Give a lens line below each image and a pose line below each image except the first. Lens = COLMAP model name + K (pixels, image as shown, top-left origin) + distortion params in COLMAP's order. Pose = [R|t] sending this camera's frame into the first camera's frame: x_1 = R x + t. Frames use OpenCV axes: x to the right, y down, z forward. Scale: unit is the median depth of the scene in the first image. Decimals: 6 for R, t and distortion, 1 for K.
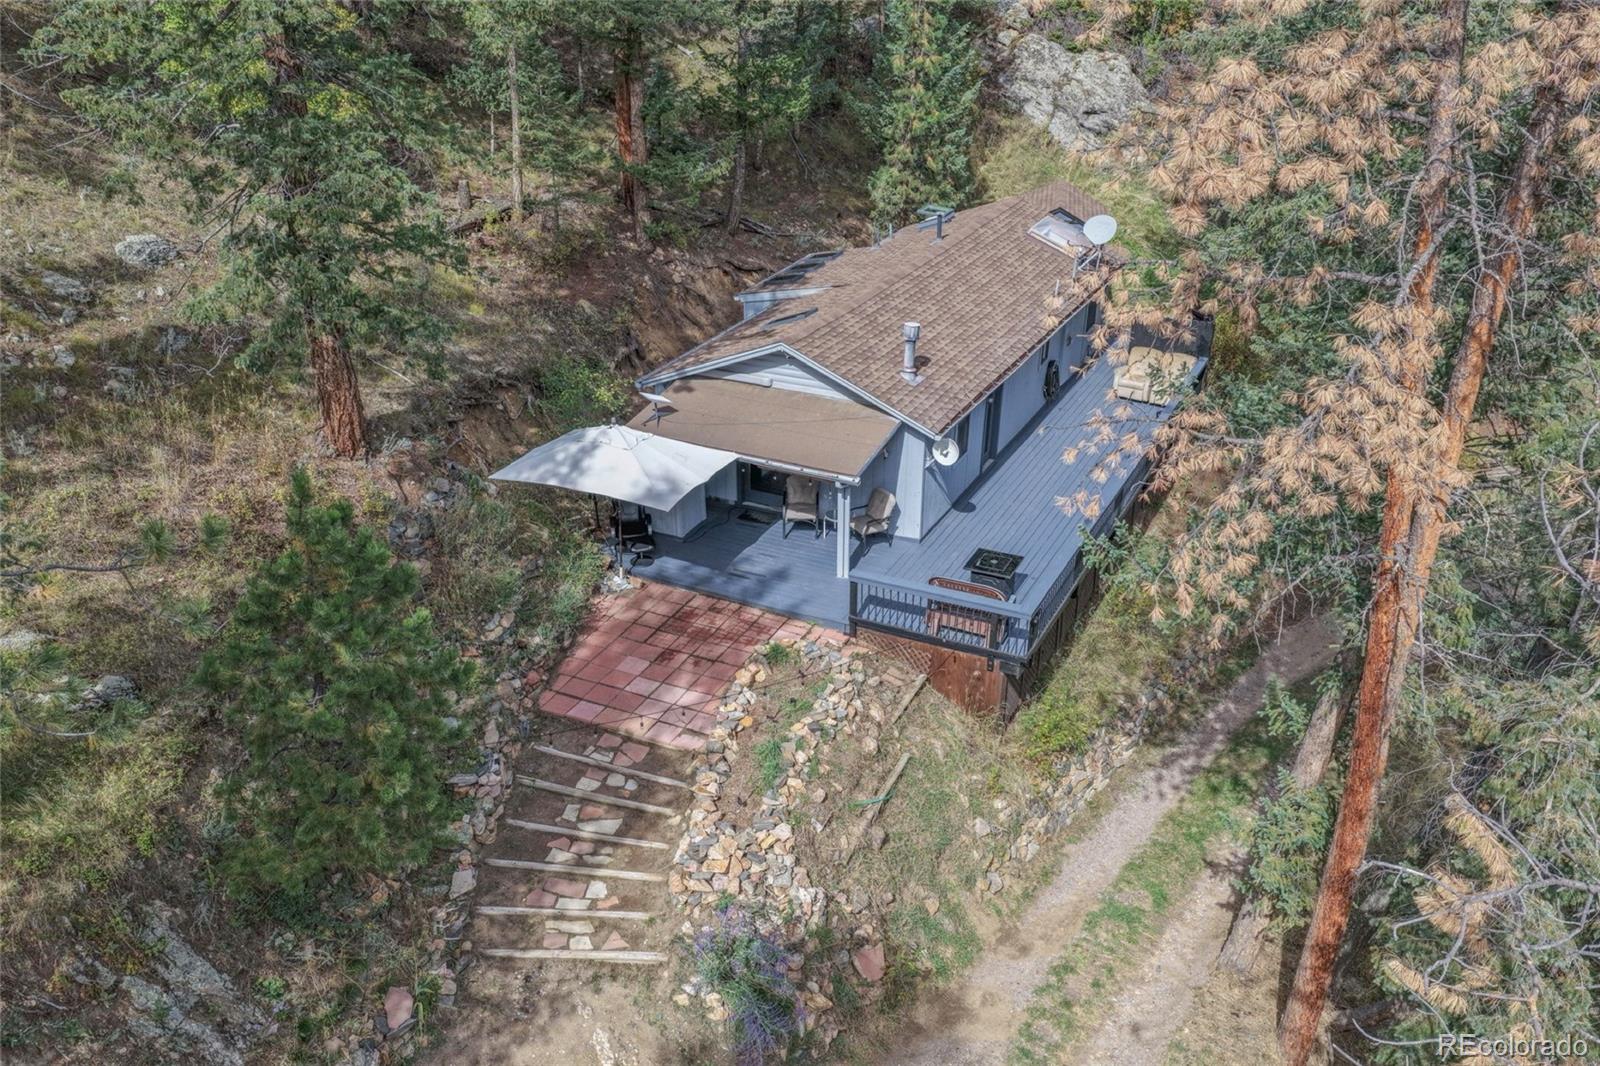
lens RADIAL K [[1309.6, 0, 800.0], [0, 1309.6, 533.0], [0, 0, 1]] dist [0.002009, 0.012678]
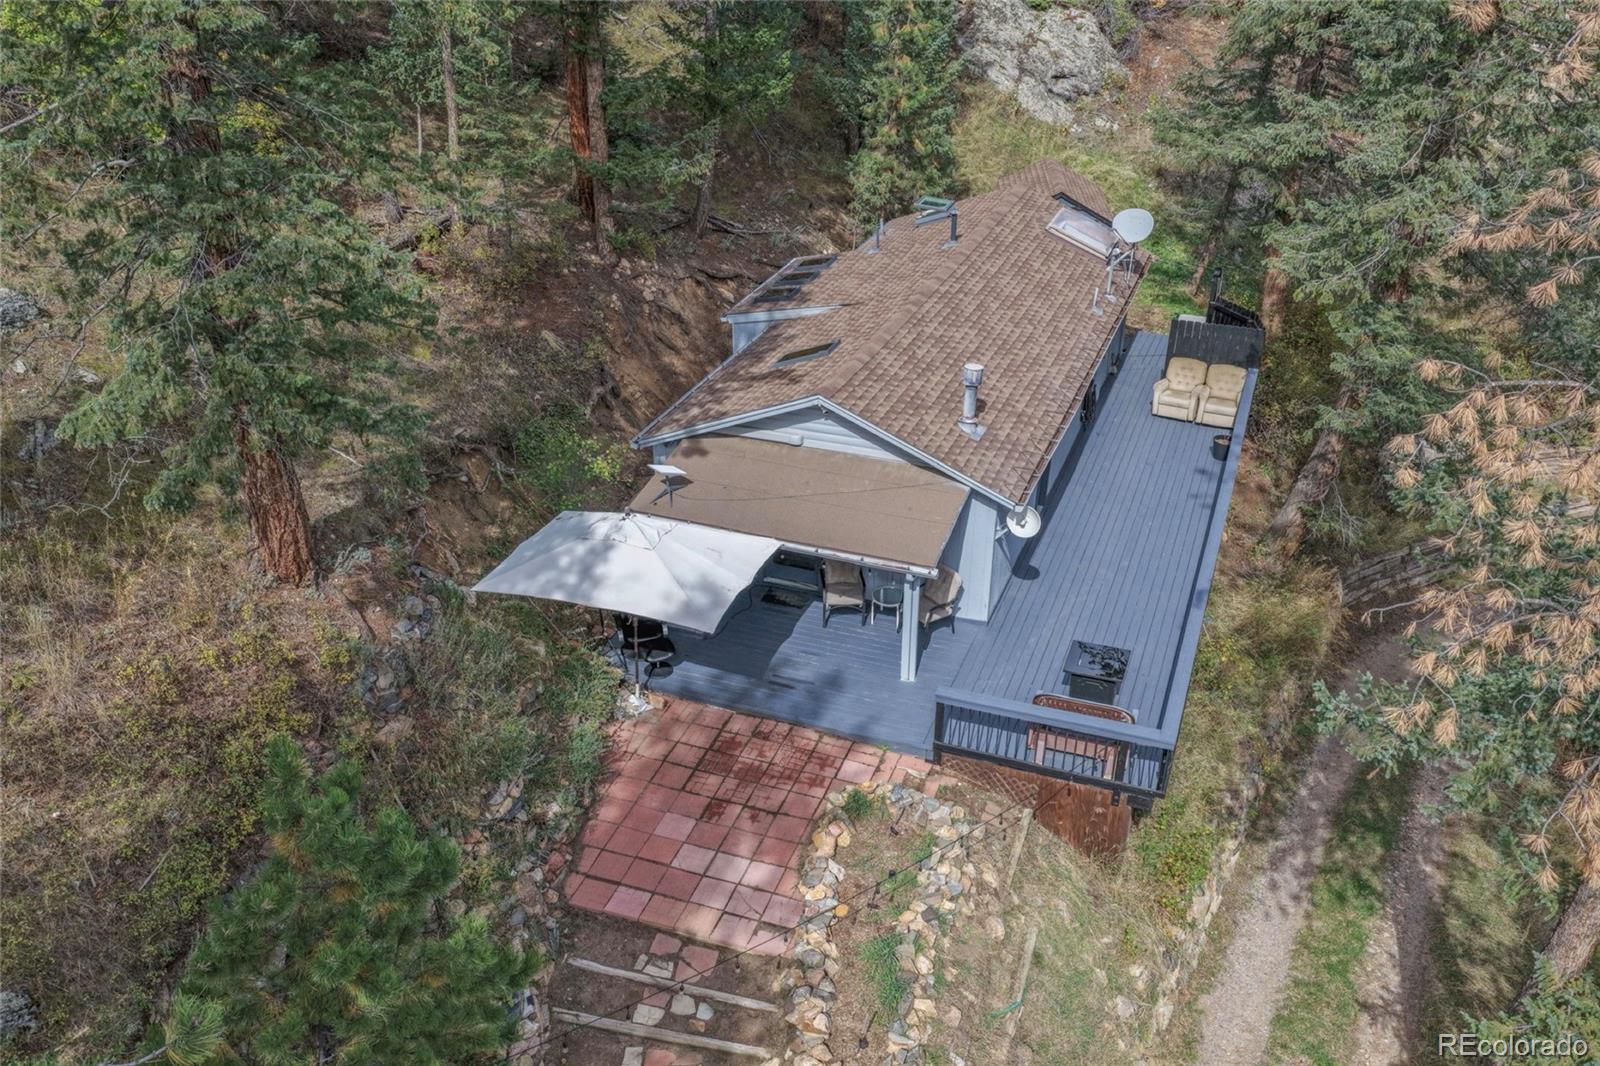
lens RADIAL K [[1309.6, 0, 800.0], [0, 1309.6, 533.0], [0, 0, 1]] dist [0.002009, 0.012678]
pose [[0.995492, -0.045022, 0.083475, -0.102011], [0.041863, 0.998353, 0.039226, -0.096271], [-0.085104, -0.035555, 0.995738, 0.193163]]
